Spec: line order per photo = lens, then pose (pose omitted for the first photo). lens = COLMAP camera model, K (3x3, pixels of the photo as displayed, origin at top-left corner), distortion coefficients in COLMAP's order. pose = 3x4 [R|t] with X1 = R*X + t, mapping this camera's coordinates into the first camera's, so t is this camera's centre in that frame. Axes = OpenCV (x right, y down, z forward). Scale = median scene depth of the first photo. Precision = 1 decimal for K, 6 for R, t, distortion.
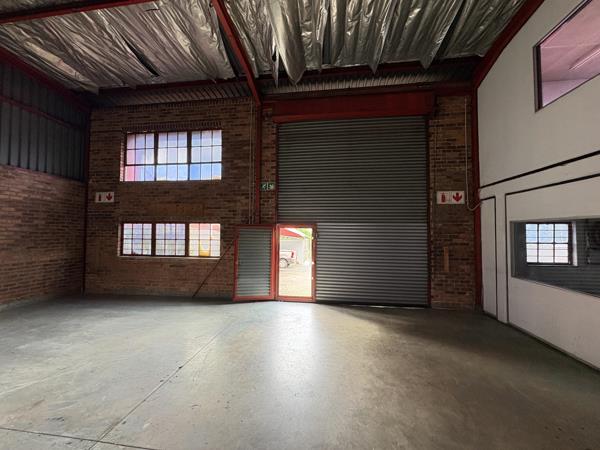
lens RADIAL K [[241.0, 0, 301.7], [0, 241.0, 224.6], [0, 0, 1]] dist [0.002880, -0.000210]
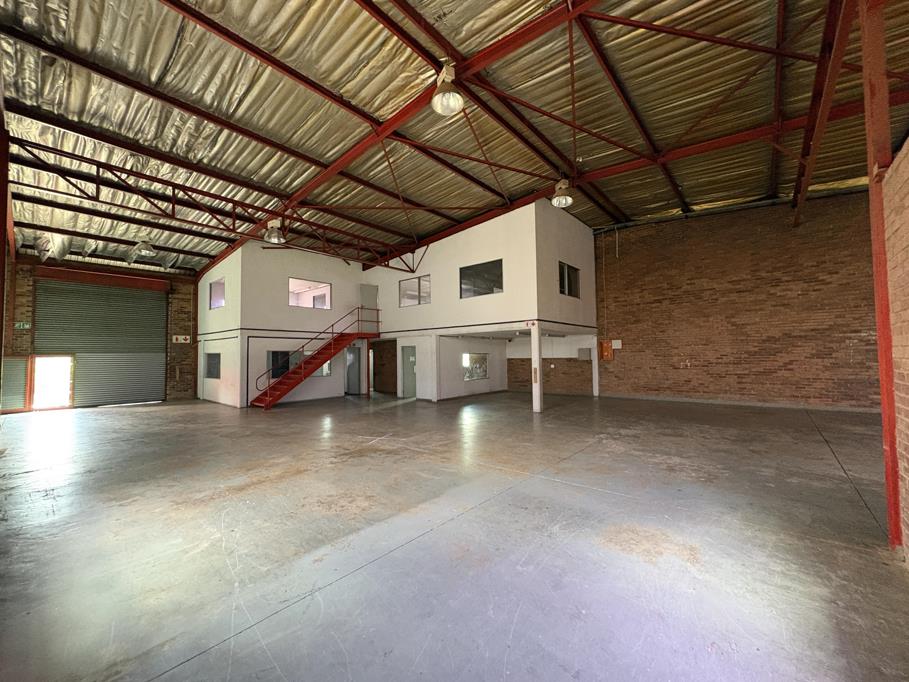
lens RADIAL K [[365.2, 0, 450.6], [0, 365.2, 341.7], [0, 0, 1]] dist [0.002880, -0.000210]
pose [[0.557670, 0.015551, 0.829917, -0.549373], [-0.014869, 0.999851, -0.008744, -0.099619], [-0.829929, -0.007464, 0.557819, -2.258064]]
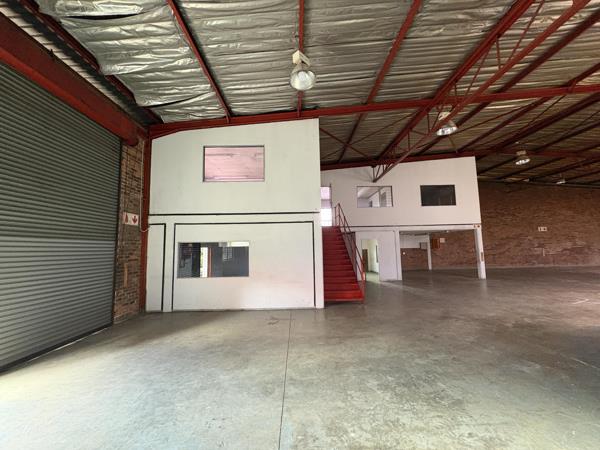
lens RADIAL K [[241.0, 0, 299.1], [0, 241.0, 225.1], [0, 0, 1]] dist [0.002880, -0.000210]
pose [[-0.136156, 0.090774, 0.986520, -0.619285], [-0.019073, 0.995369, -0.094221, 0.007235], [-0.990504, -0.031645, -0.133794, 0.367799]]
